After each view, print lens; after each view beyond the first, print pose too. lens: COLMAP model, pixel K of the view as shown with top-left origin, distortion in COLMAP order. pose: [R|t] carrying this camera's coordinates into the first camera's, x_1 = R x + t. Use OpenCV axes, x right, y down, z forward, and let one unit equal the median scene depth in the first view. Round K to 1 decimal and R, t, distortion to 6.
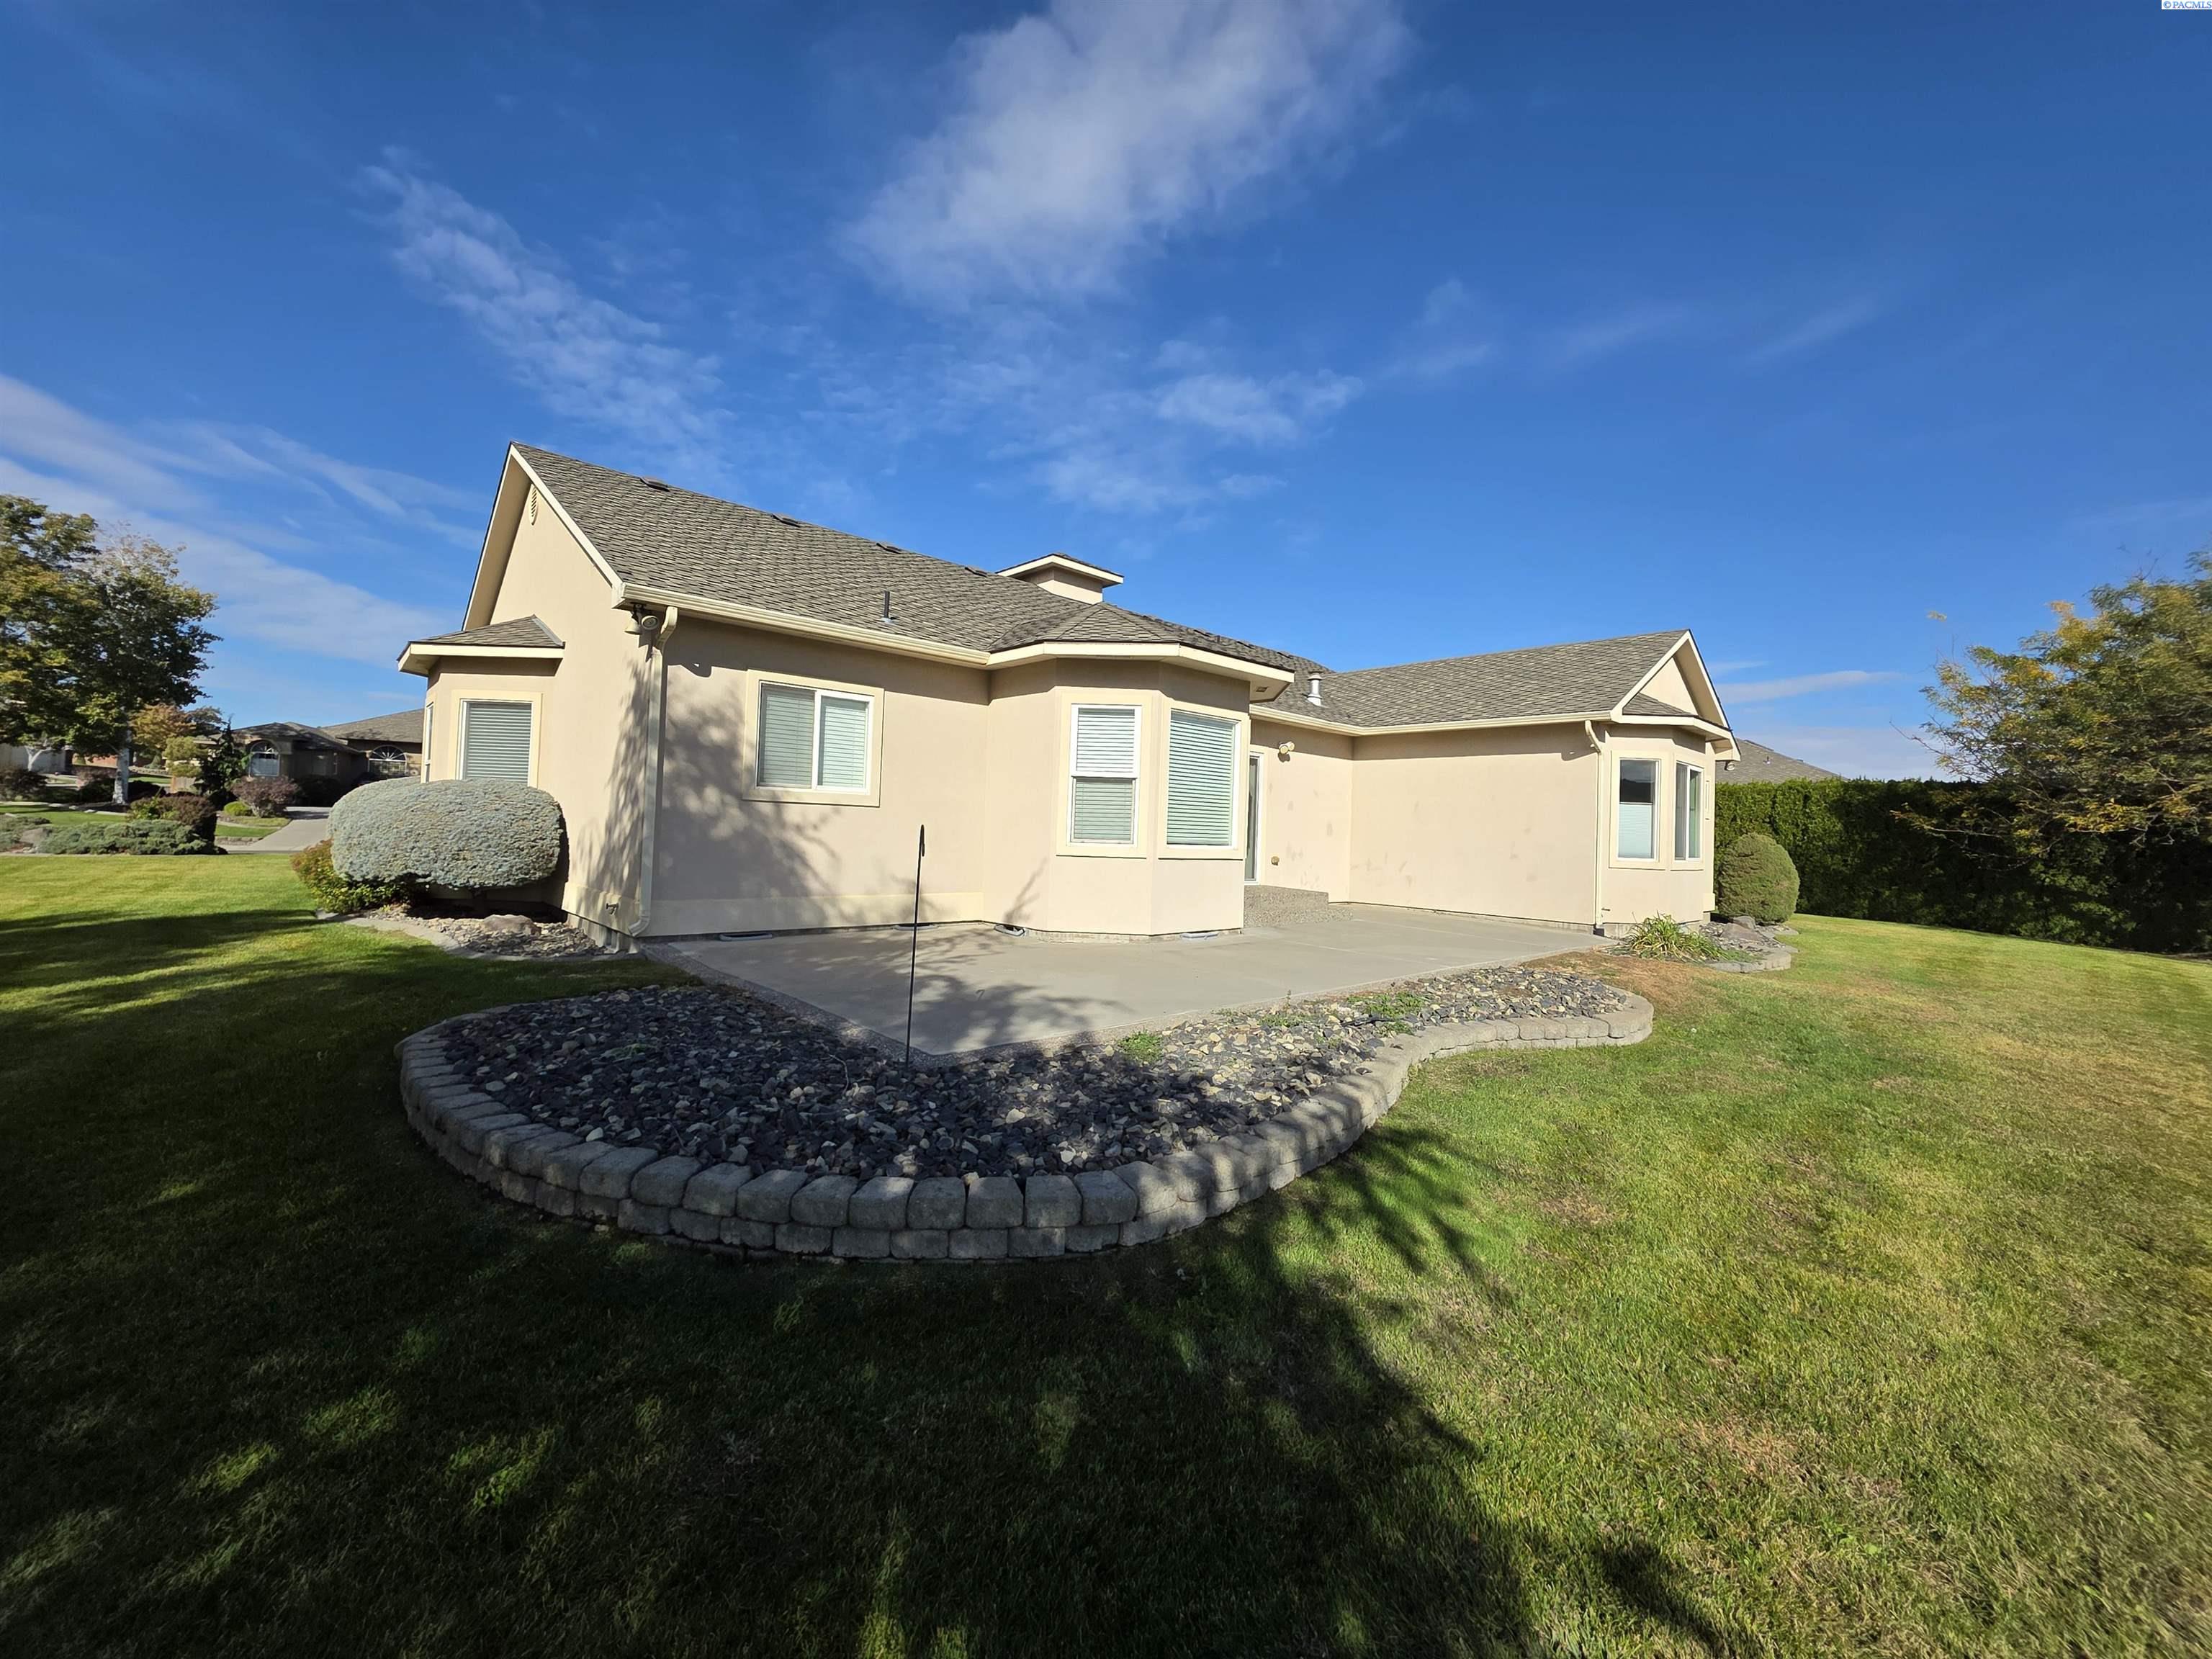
lens RADIAL K [[919.5, 0, 1092.9], [0, 919.5, 820.1], [0, 0, 1]] dist [-0.000413, 0.004587]
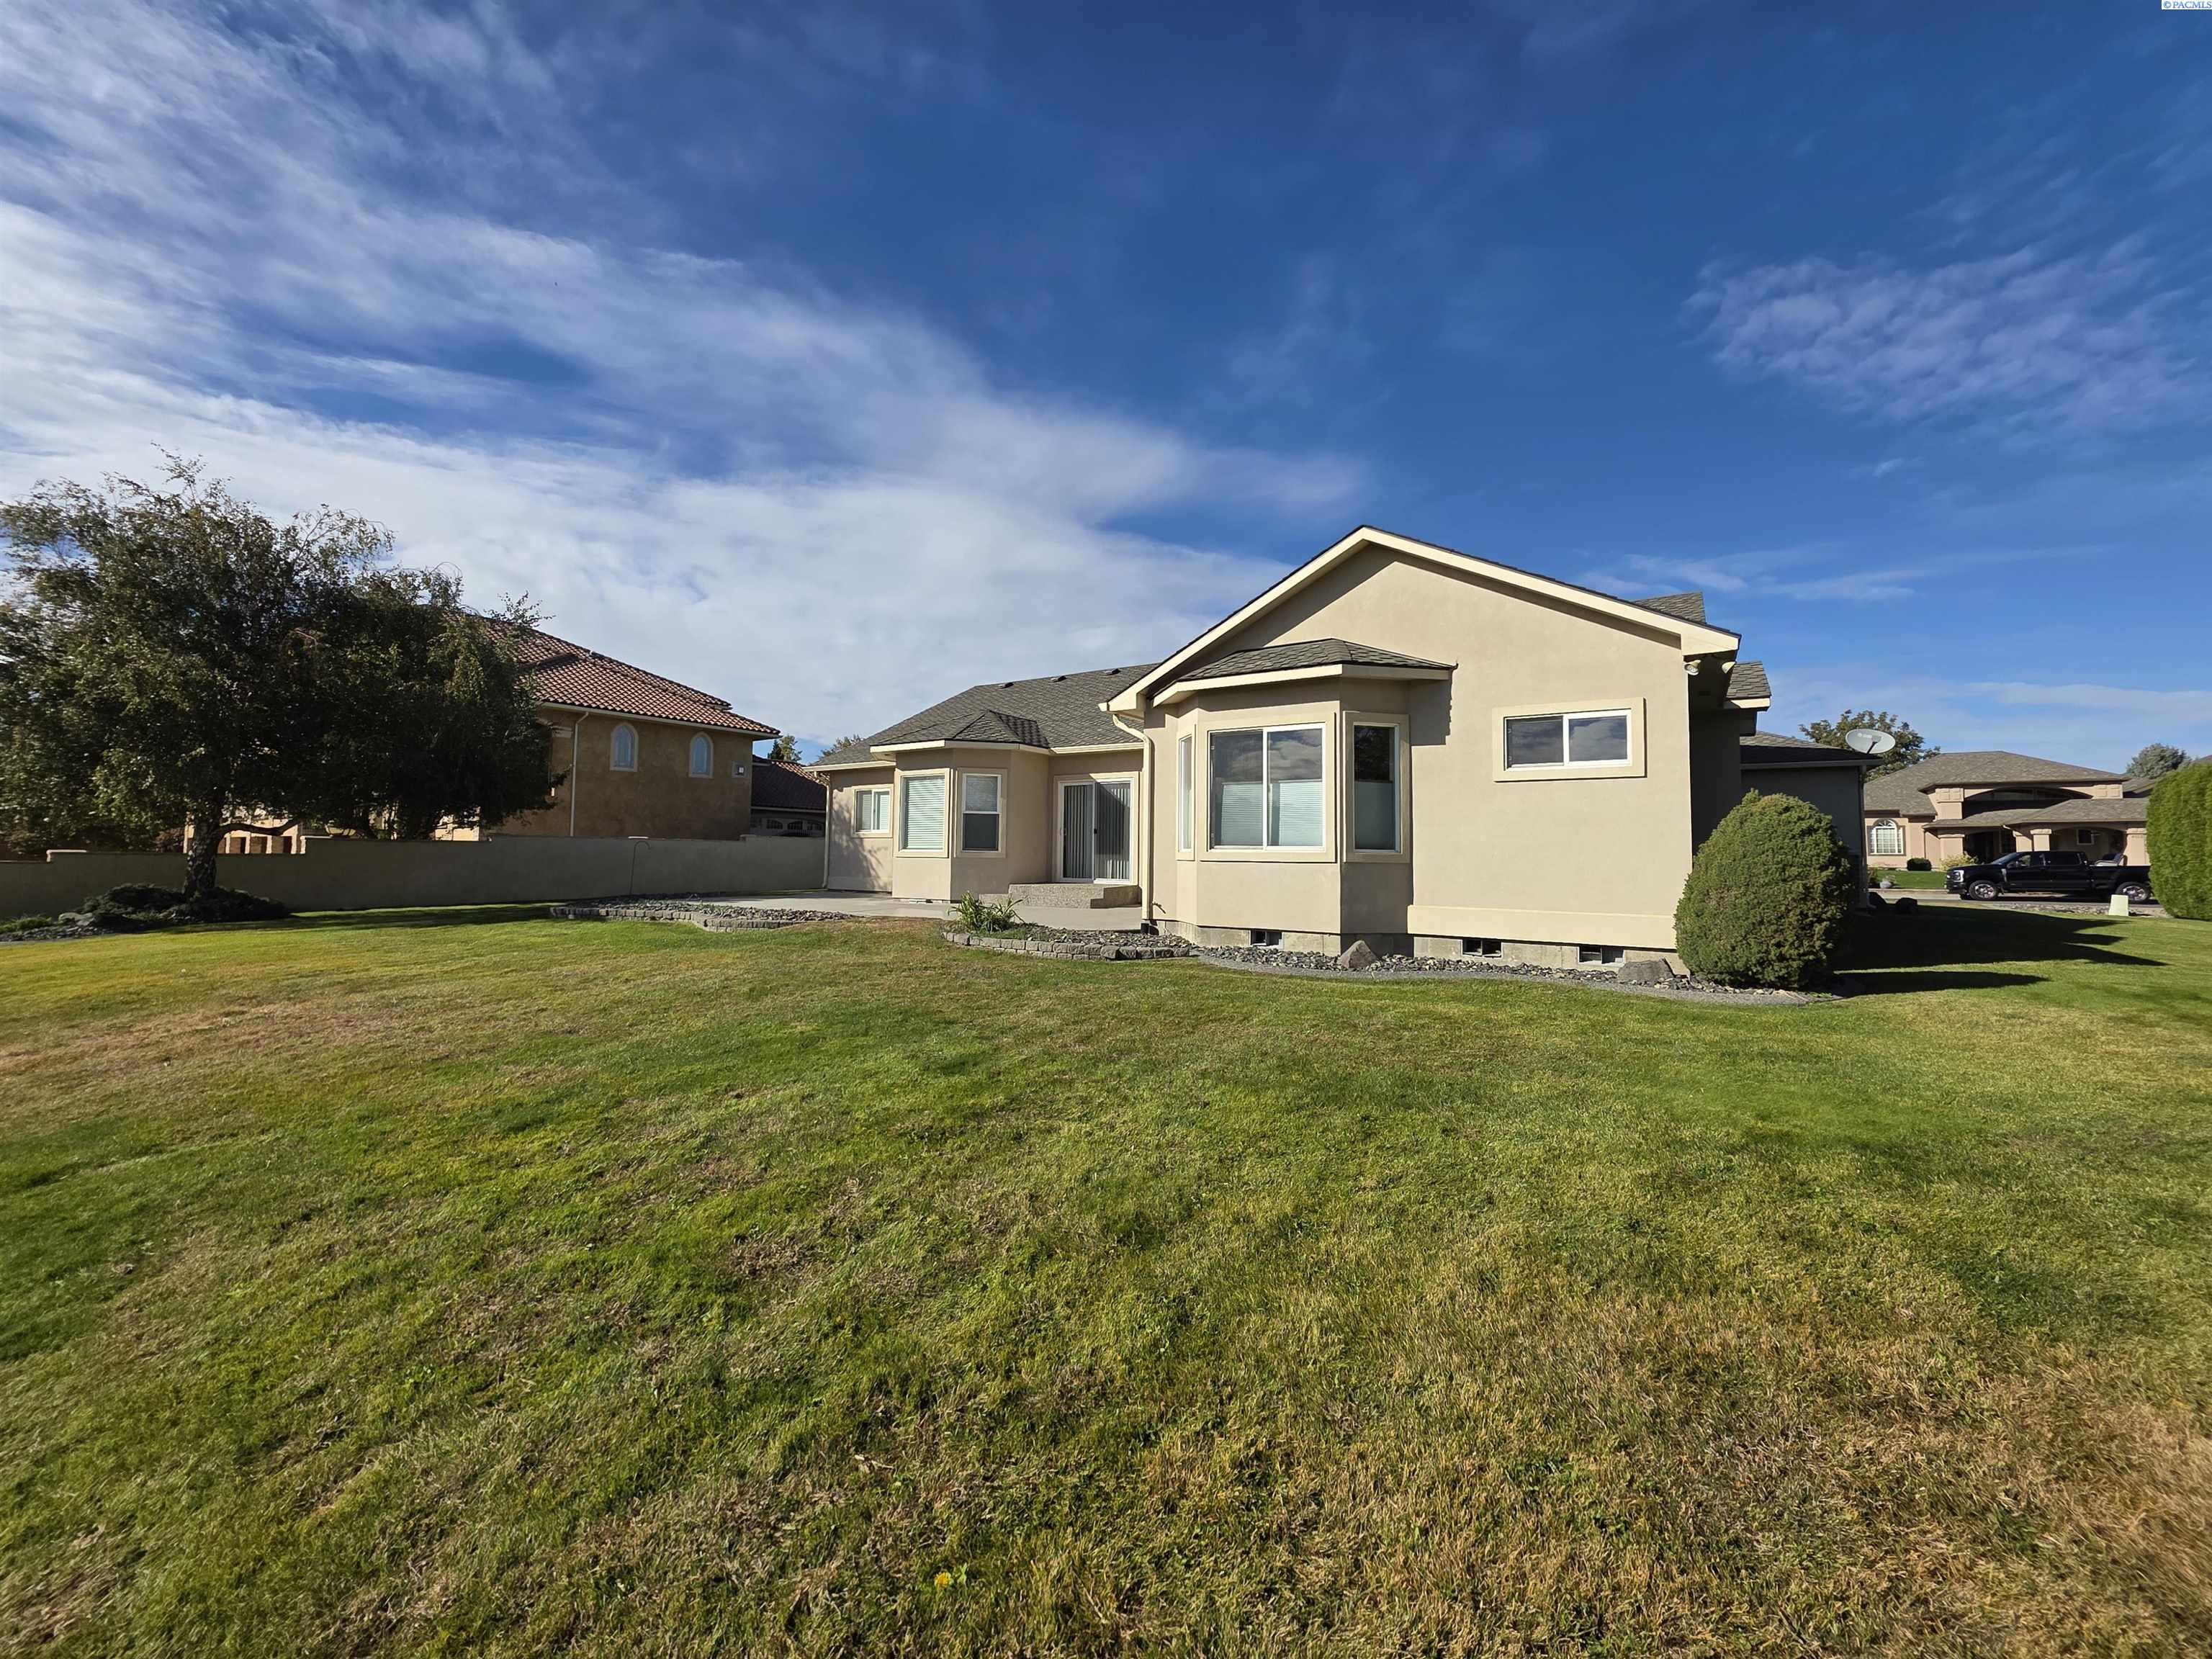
lens RADIAL K [[919.5, 0, 1092.9], [0, 919.5, 820.1], [0, 0, 1]] dist [-0.000413, 0.004587]
pose [[0.200455, -0.068268, -0.977321, 0.116261], [0.002355, 0.997600, -0.069201, 0.005313], [0.979700, 0.011570, 0.200135, 0.061578]]
